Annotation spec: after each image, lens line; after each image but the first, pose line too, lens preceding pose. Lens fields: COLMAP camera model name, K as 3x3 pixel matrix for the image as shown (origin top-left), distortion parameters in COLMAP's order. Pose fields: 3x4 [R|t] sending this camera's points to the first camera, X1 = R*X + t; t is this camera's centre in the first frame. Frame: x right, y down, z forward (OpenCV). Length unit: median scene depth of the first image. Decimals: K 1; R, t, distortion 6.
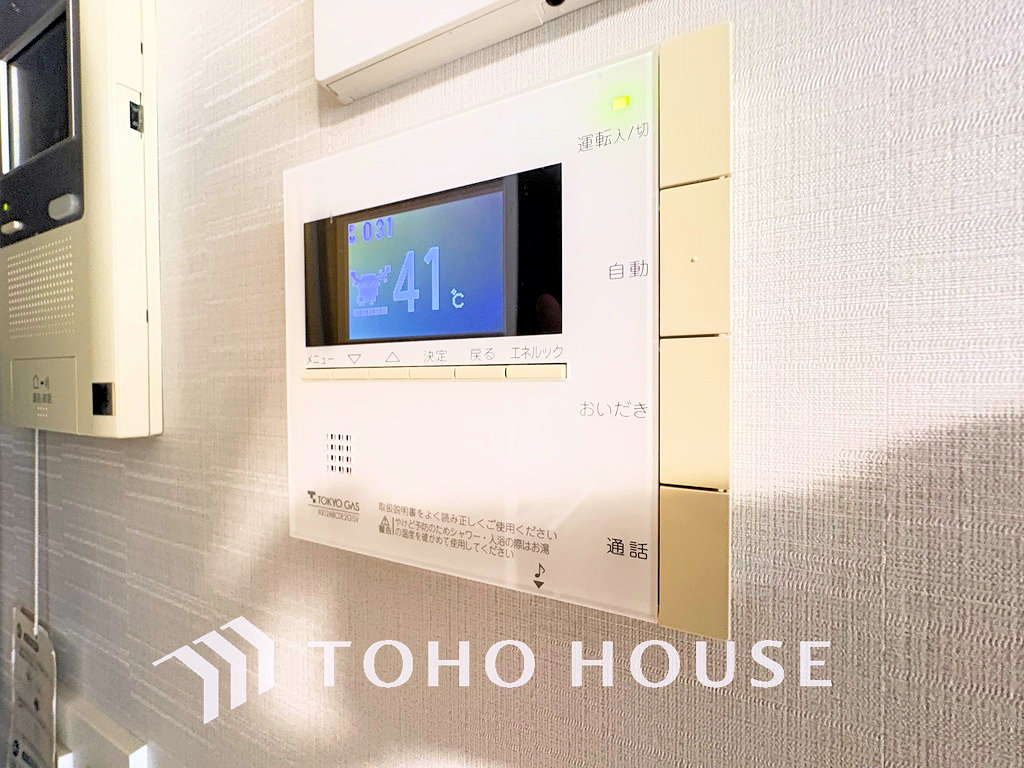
lens RADIAL K [[409.2, 0, 512.6], [0, 409.2, 385.6], [0, 0, 1]] dist [-0.000511, 0.000844]
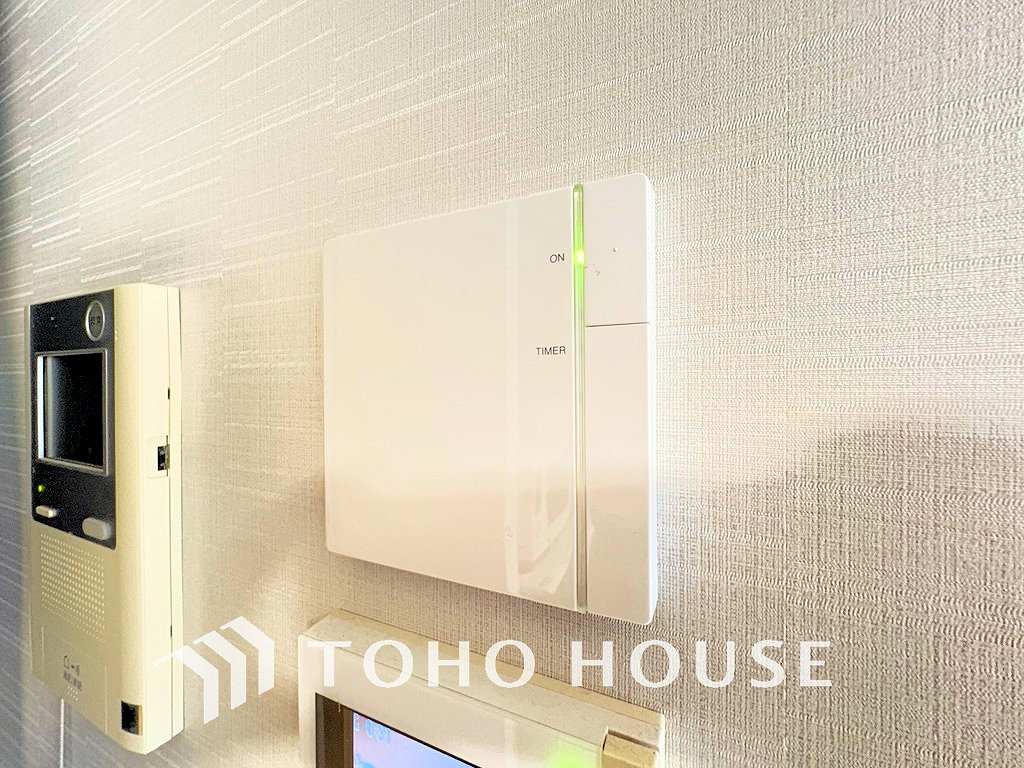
lens RADIAL K [[409.2, 0, 511.6], [0, 409.2, 382.6], [0, 0, 1]] dist [-0.000511, 0.000844]
pose [[0.999990, -0.001986, -0.003962, 0.037612], [0.001939, 0.999928, -0.011882, -0.850872], [0.003985, 0.011875, 0.999922, -0.117099]]
